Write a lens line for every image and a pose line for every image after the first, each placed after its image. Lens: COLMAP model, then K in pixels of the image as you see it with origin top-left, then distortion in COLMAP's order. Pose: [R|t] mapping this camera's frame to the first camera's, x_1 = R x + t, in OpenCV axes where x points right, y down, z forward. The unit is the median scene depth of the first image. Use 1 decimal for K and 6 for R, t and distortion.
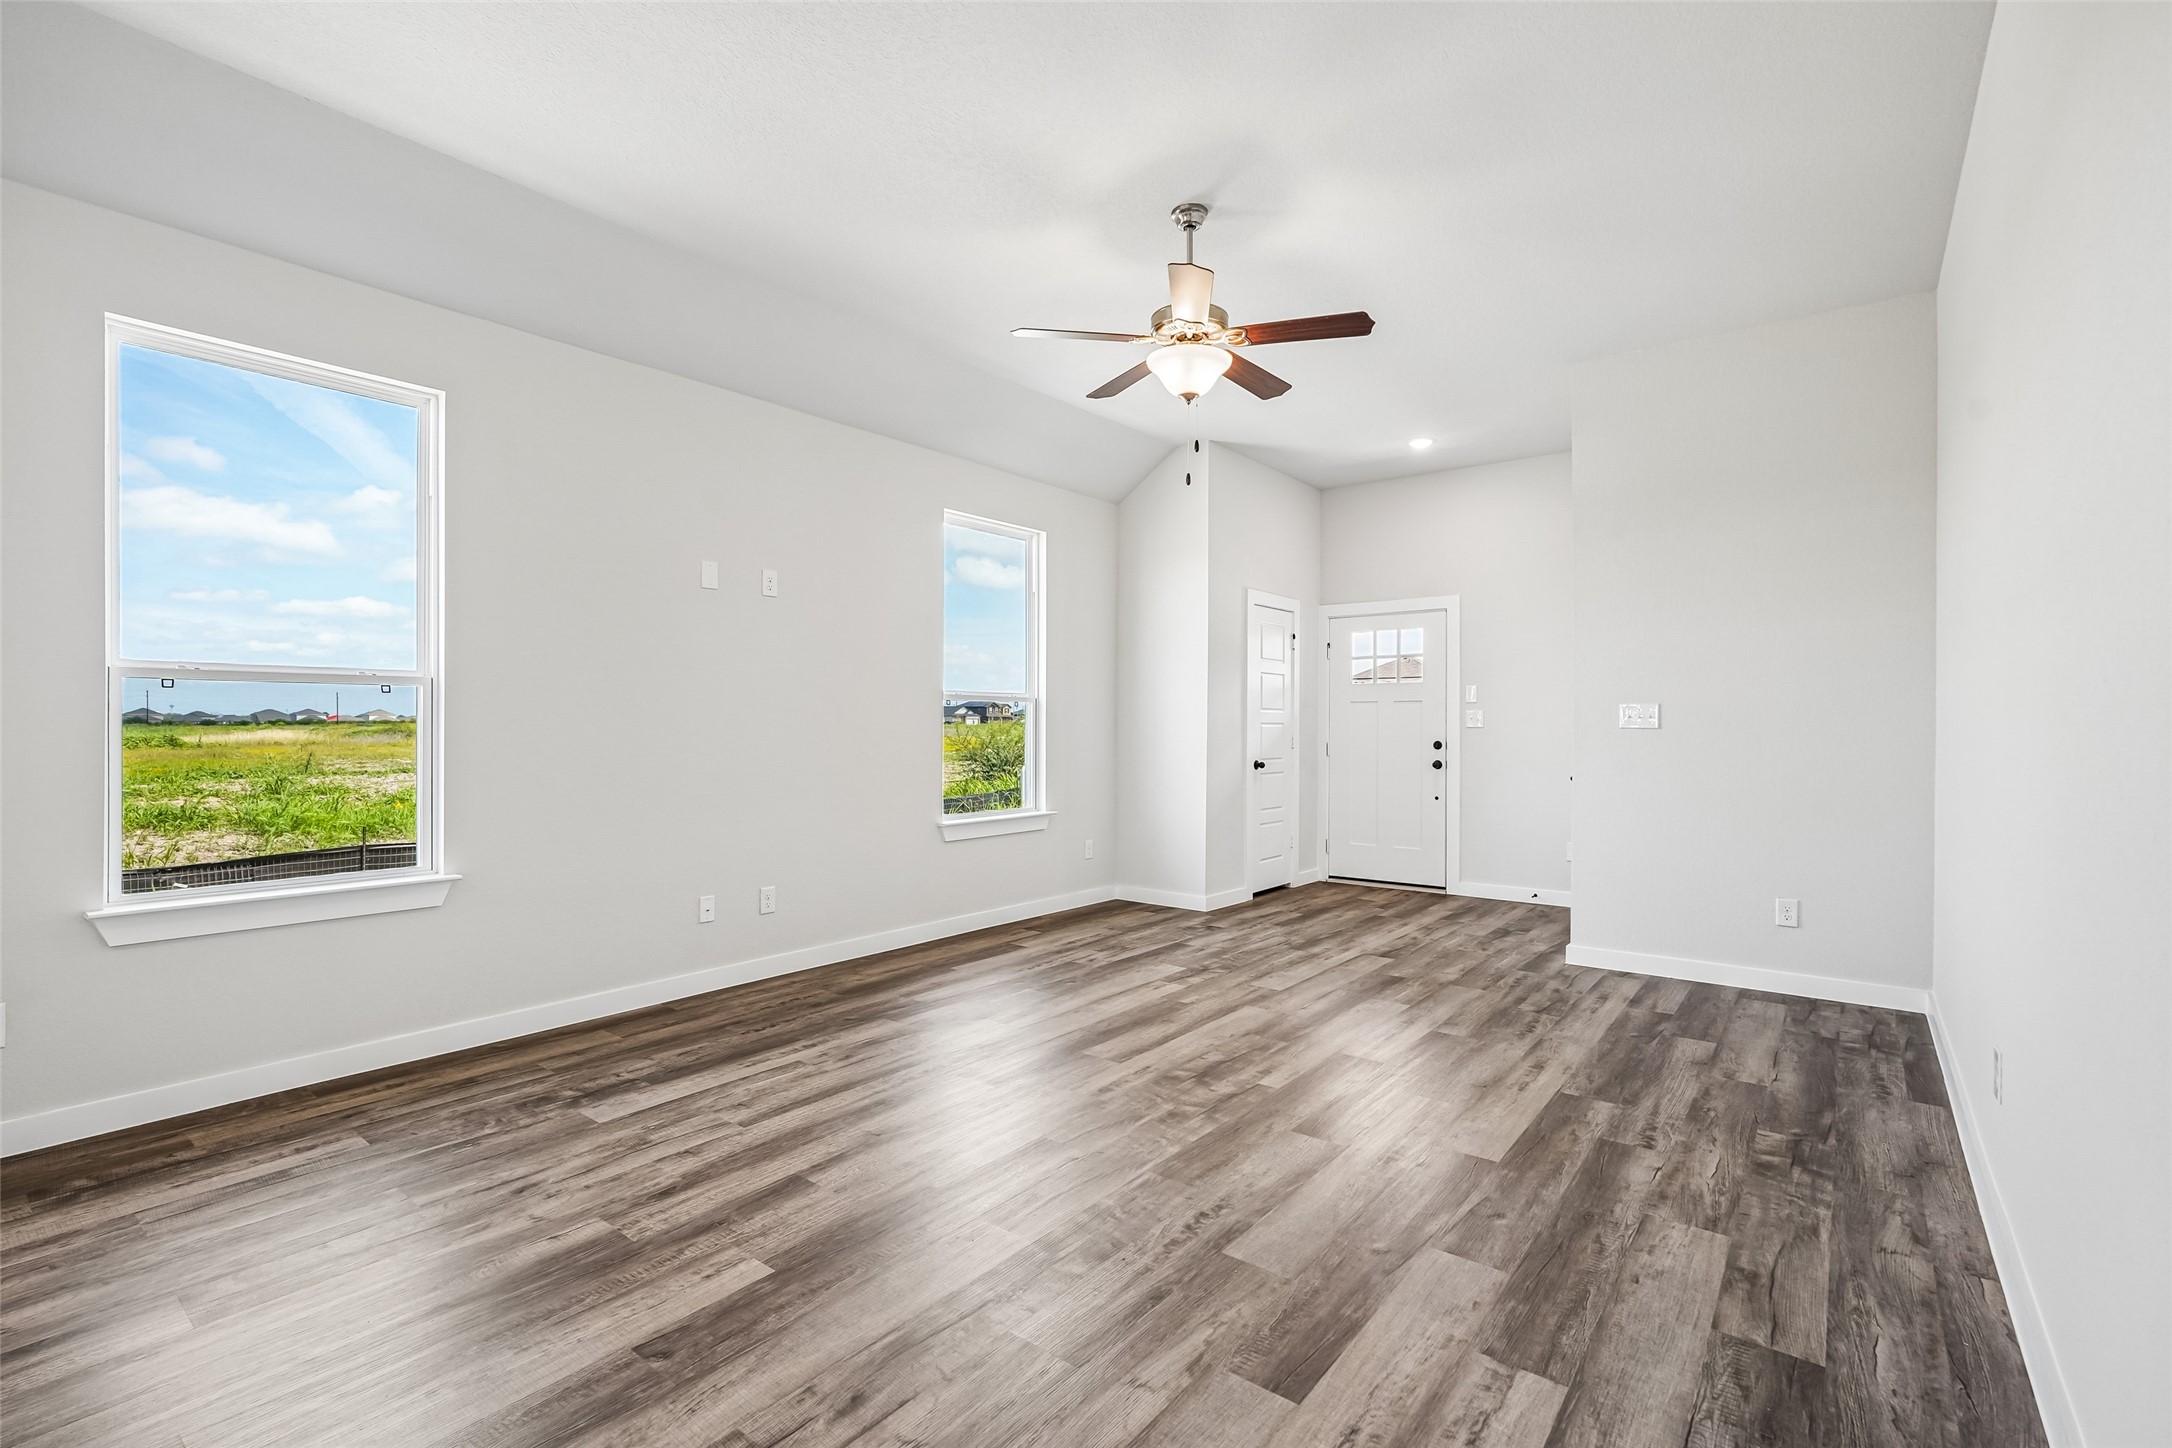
lens RADIAL K [[973.6, 0, 1085.8], [0, 973.6, 754.0], [0, 0, 1]] dist [-0.014836, 0.006694]
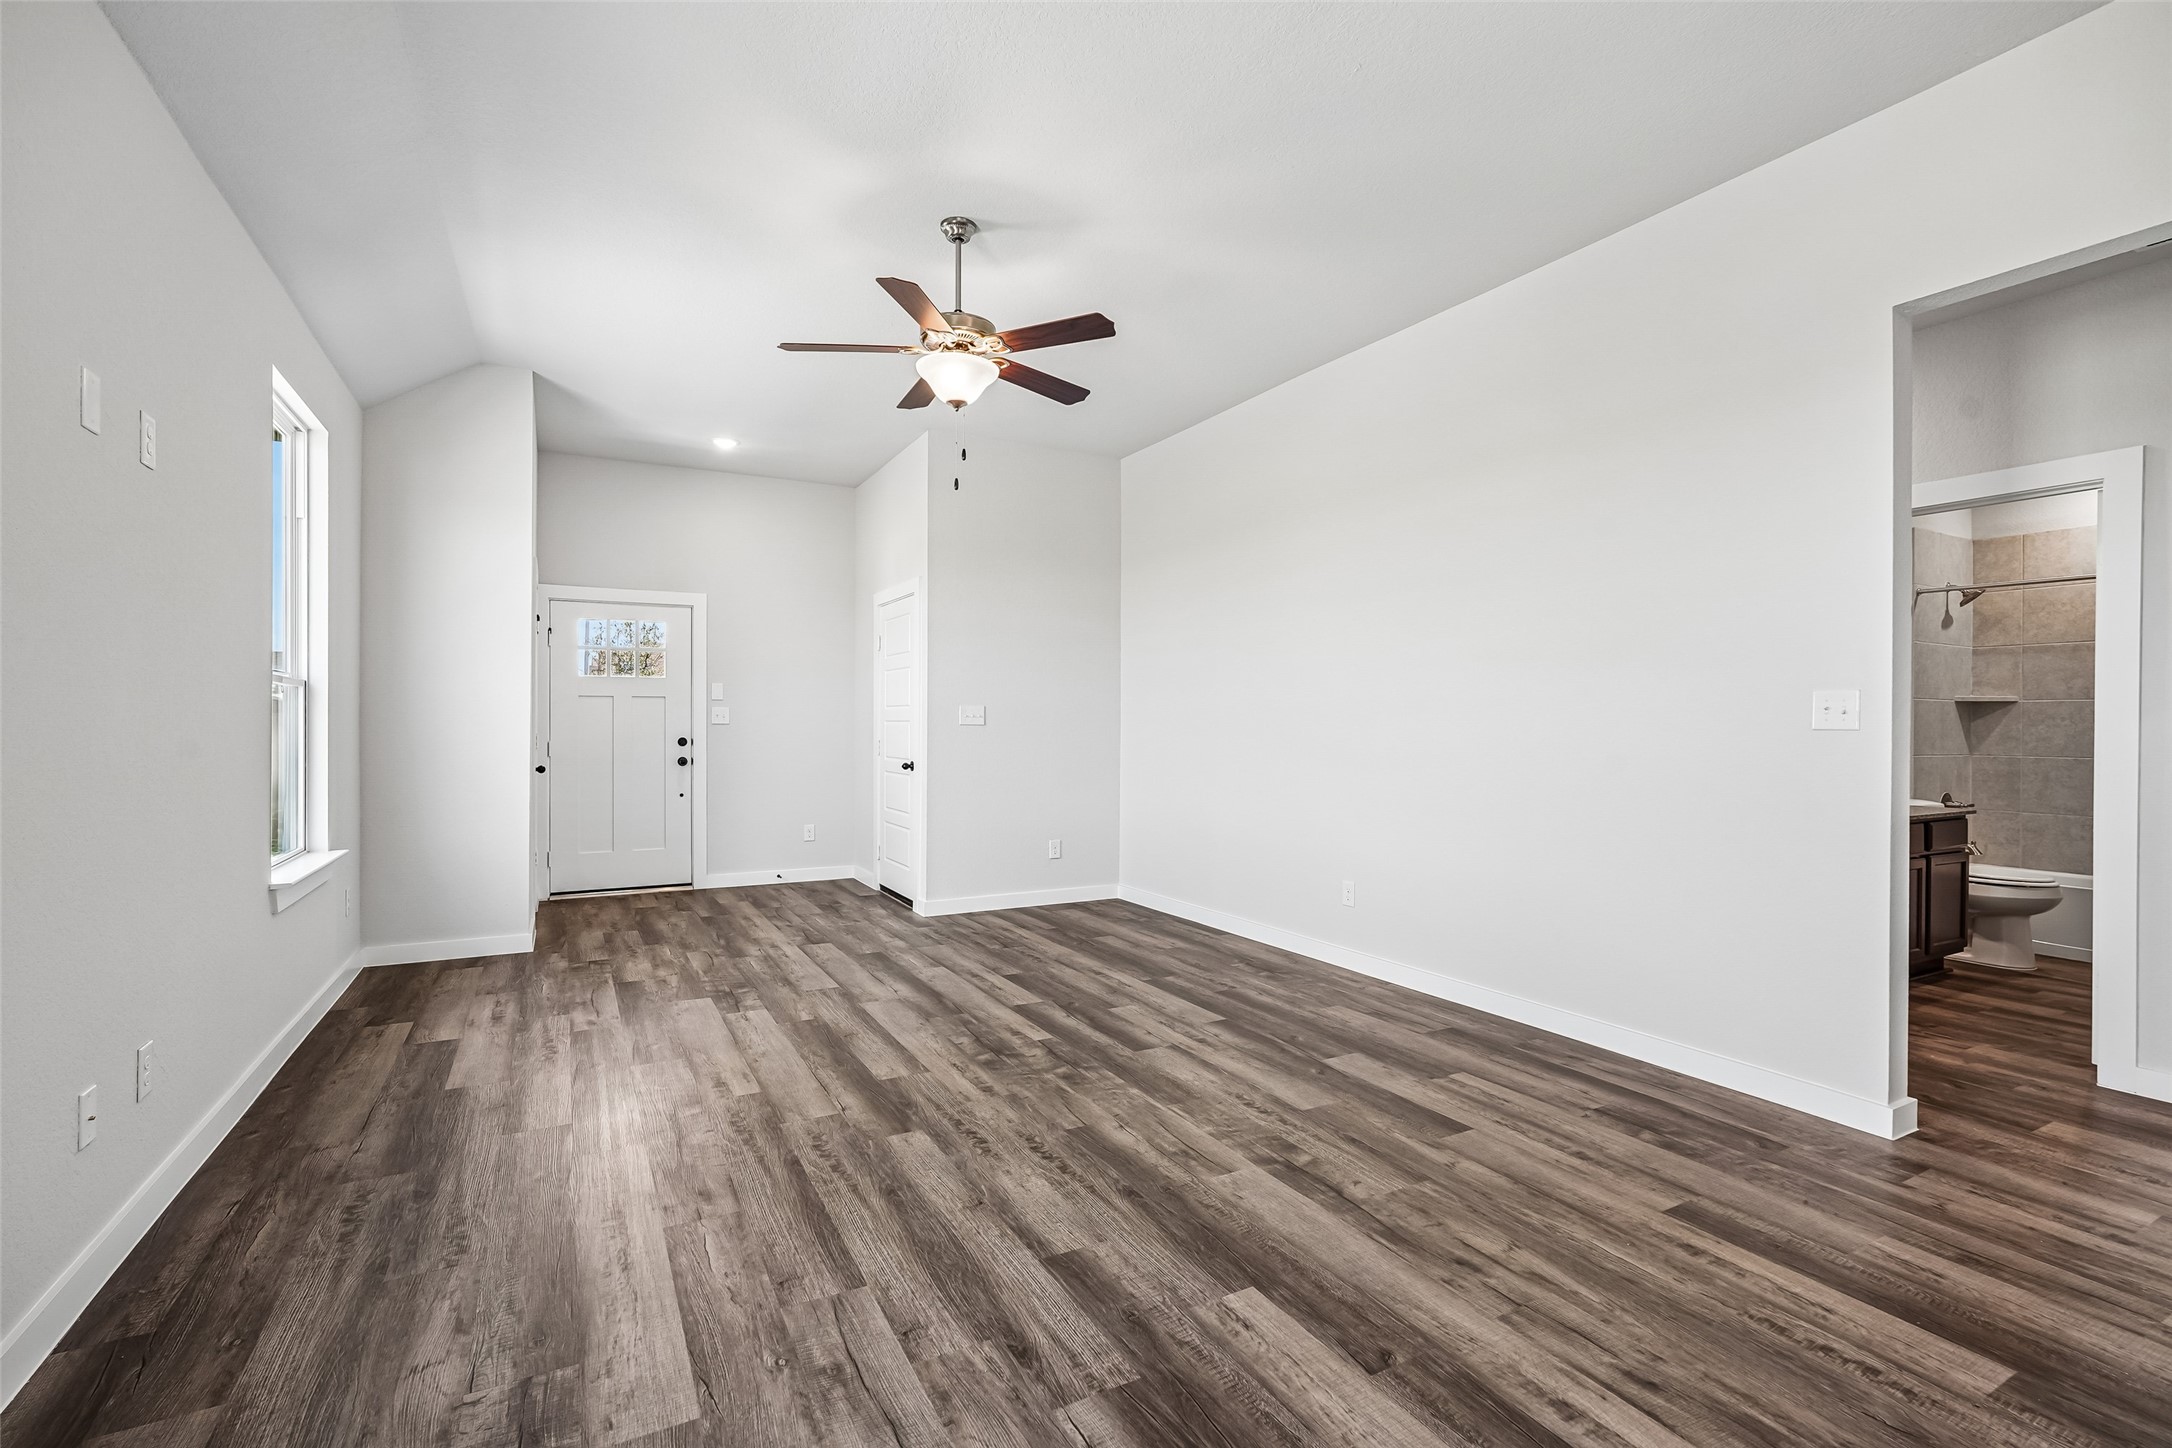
lens RADIAL K [[973.6, 0, 1086.5], [0, 973.6, 730.0], [0, 0, 1]] dist [-0.014836, 0.006694]
pose [[0.390612, -0.006035, 0.920535, -0.890196], [0.024075, 0.999703, -0.003662, -0.015761], [-0.920240, 0.023593, 0.390642, 0.532240]]
